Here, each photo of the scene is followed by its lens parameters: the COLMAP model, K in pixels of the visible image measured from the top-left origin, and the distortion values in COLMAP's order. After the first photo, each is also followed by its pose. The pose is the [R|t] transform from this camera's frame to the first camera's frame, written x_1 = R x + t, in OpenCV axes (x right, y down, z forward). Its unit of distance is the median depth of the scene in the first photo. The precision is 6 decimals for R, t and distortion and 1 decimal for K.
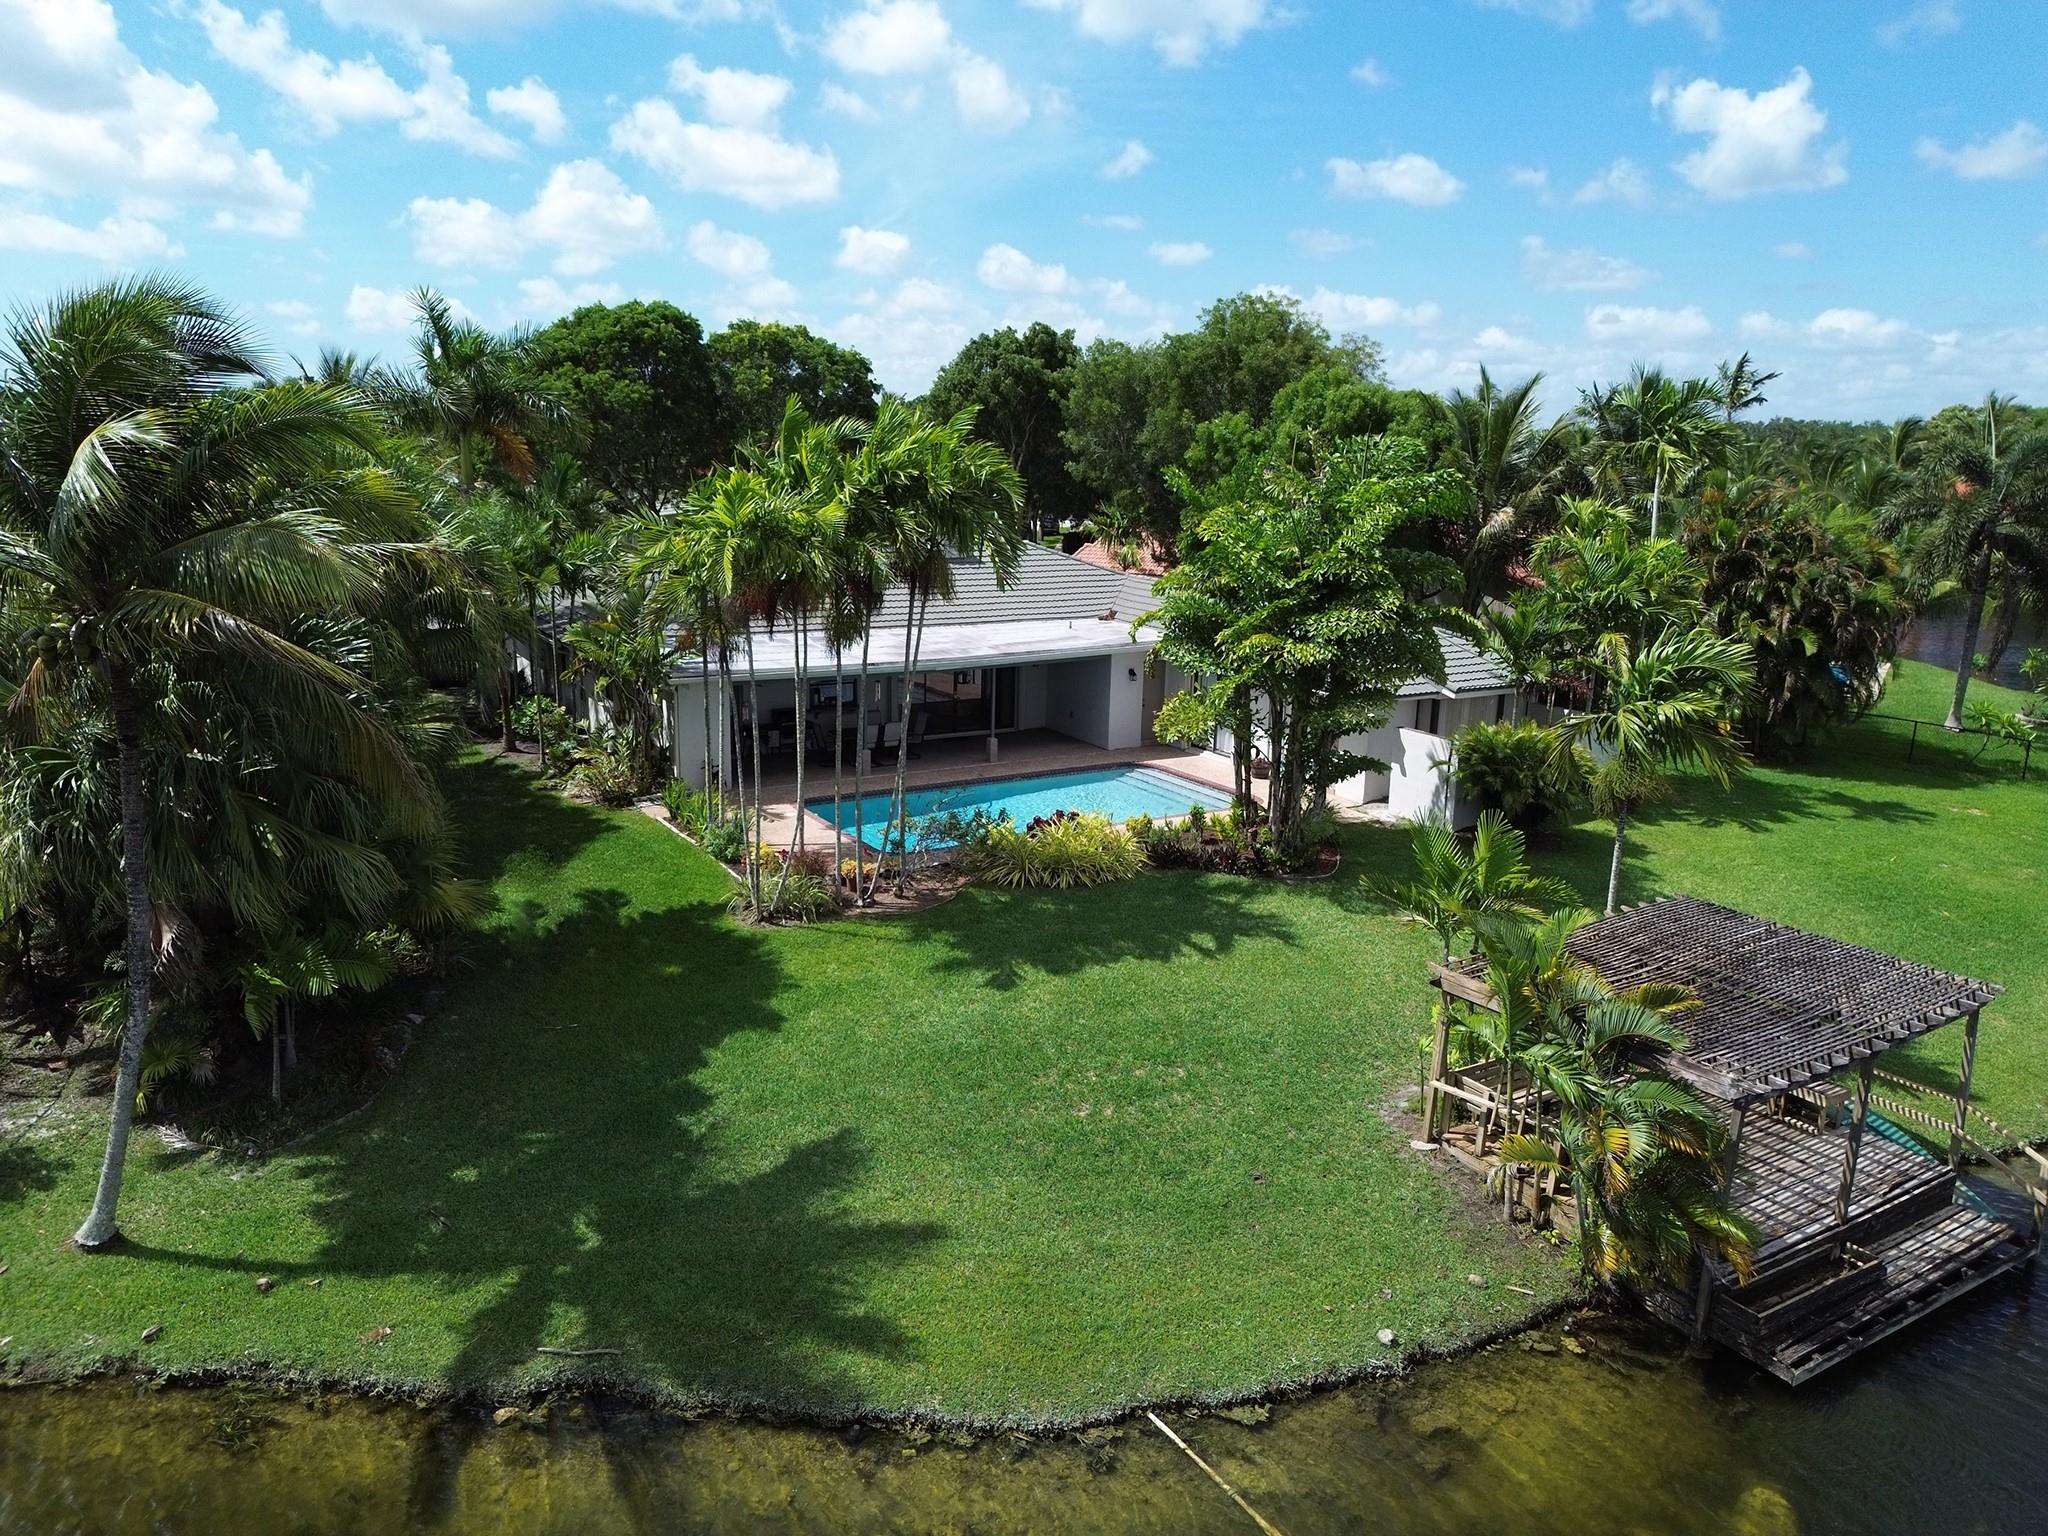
lens RADIAL K [[1437.5, 0, 1024.0], [0, 1437.5, 768.0], [0, 0, 1]] dist [0.093601, -0.100082]
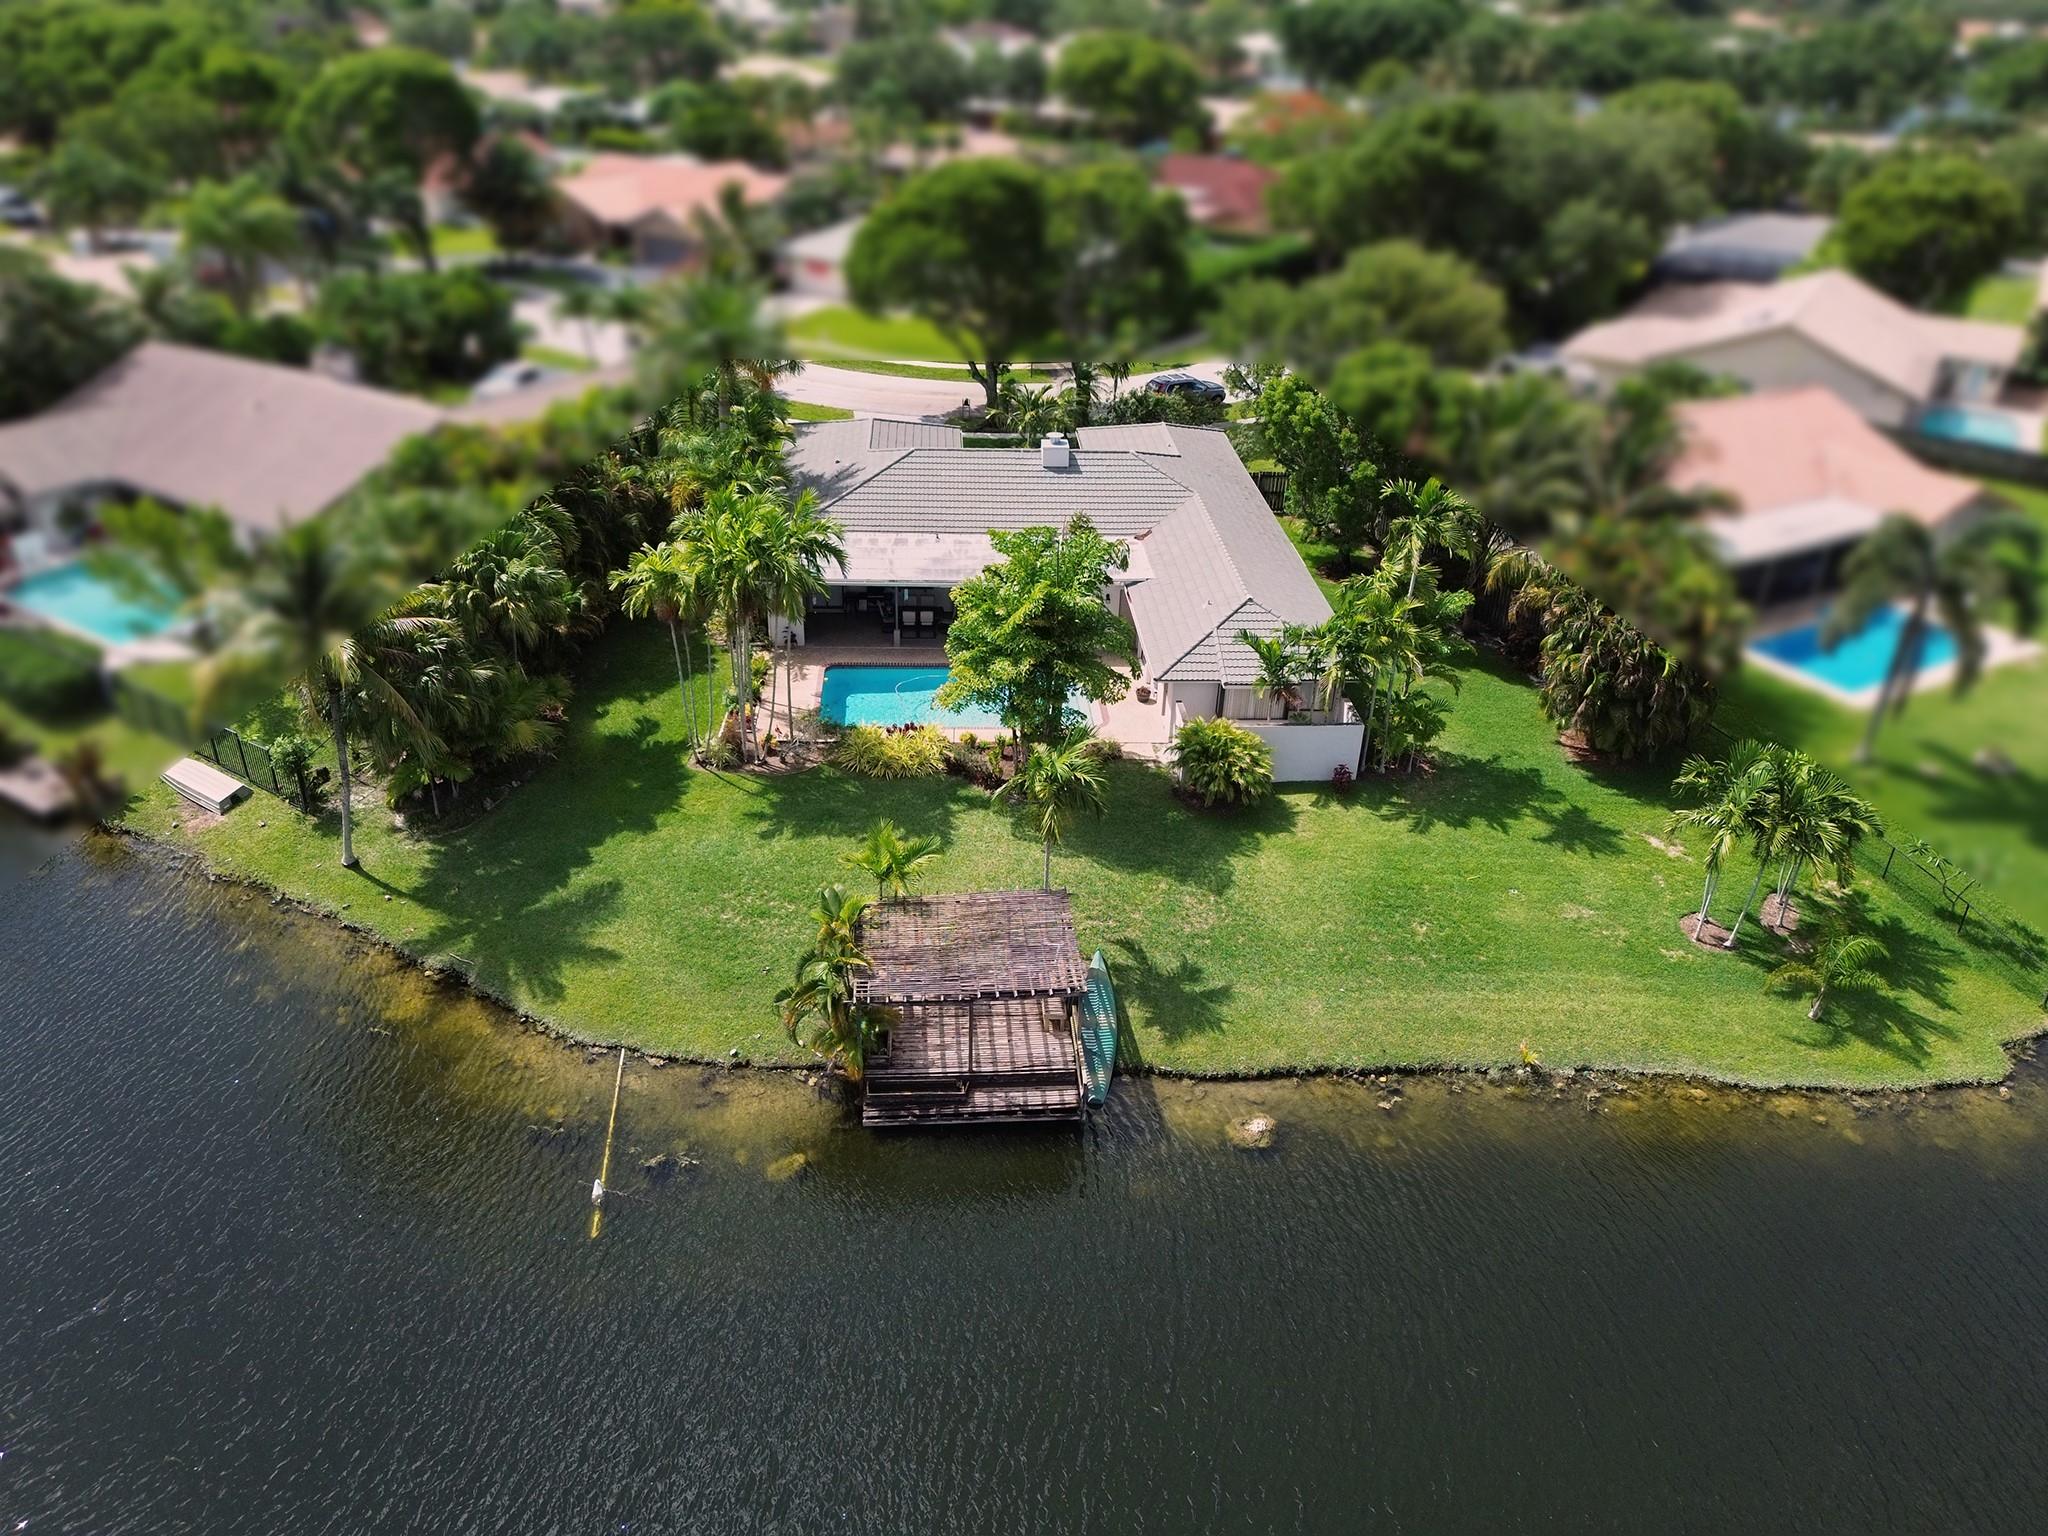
lens RADIAL K [[1488.8, 0, 1024.0], [0, 1488.8, 768.0], [0, 0, 1]] dist [0.088403, -0.110229]
pose [[0.884695, 0.234049, -0.403158, 0.987542], [-0.117088, 0.948669, 0.293798, -0.513416], [0.451227, -0.212717, 0.866687, -0.486570]]
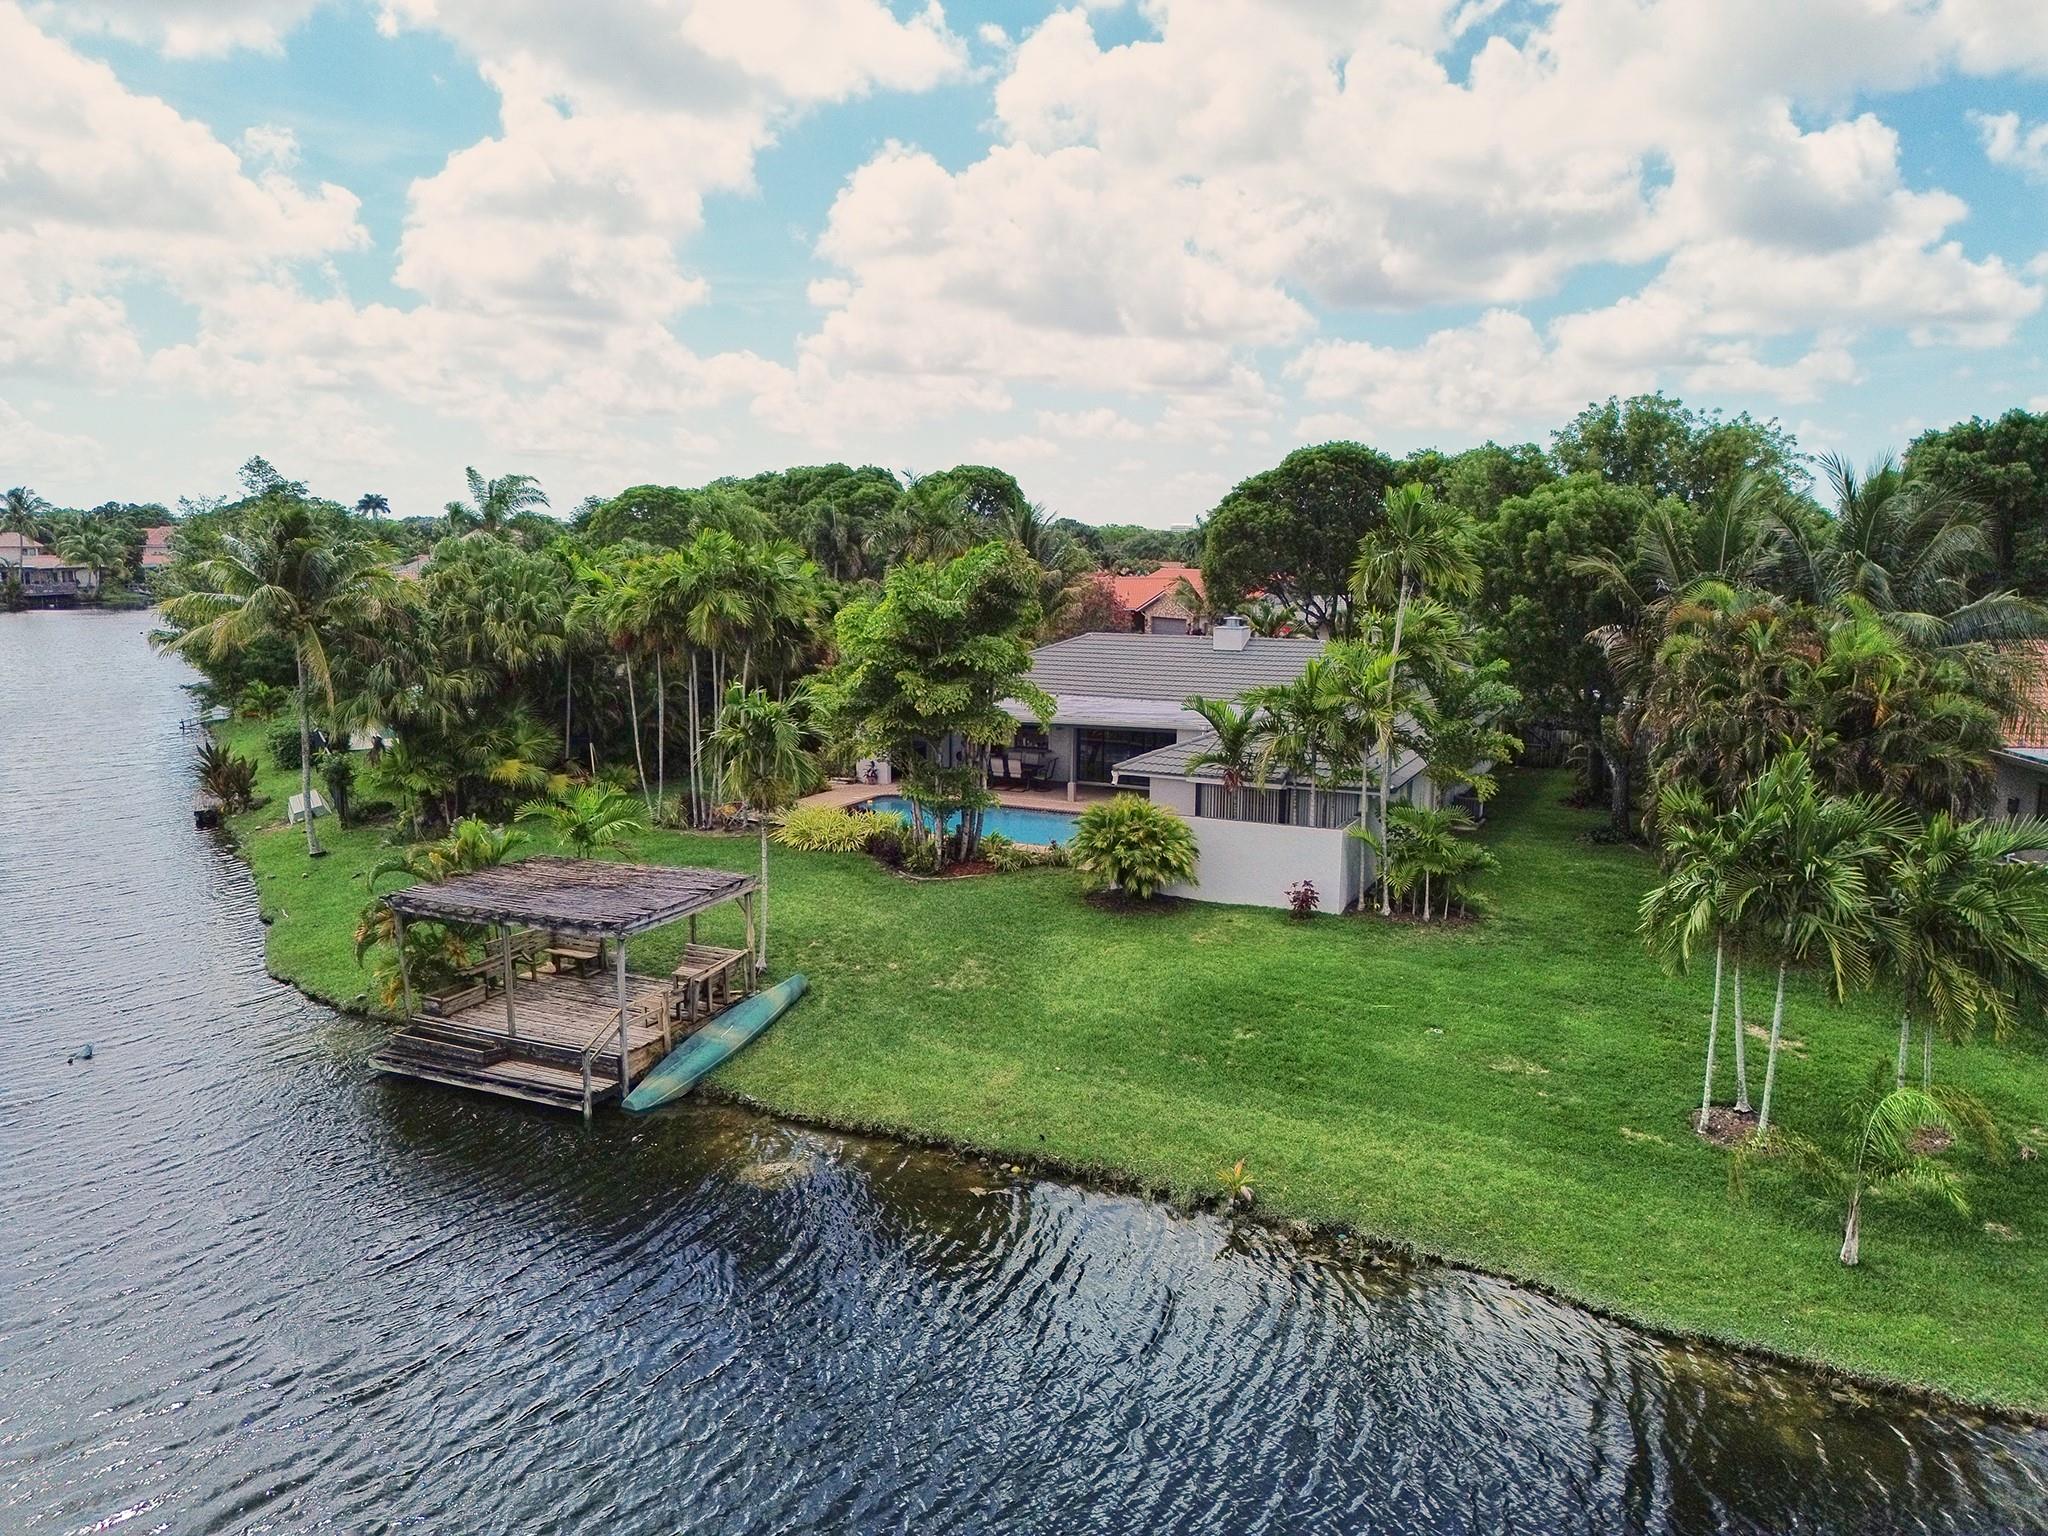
lens RADIAL K [[1446.9, 0, 1024.0], [0, 1446.9, 768.0], [0, 0, 1]] dist [0.037020, -0.000484]
pose [[0.546053, 0.116314, -0.829637, 1.550465], [-0.177985, 0.983814, 0.020783, -0.079936], [0.818625, 0.136314, 0.557917, 0.388598]]
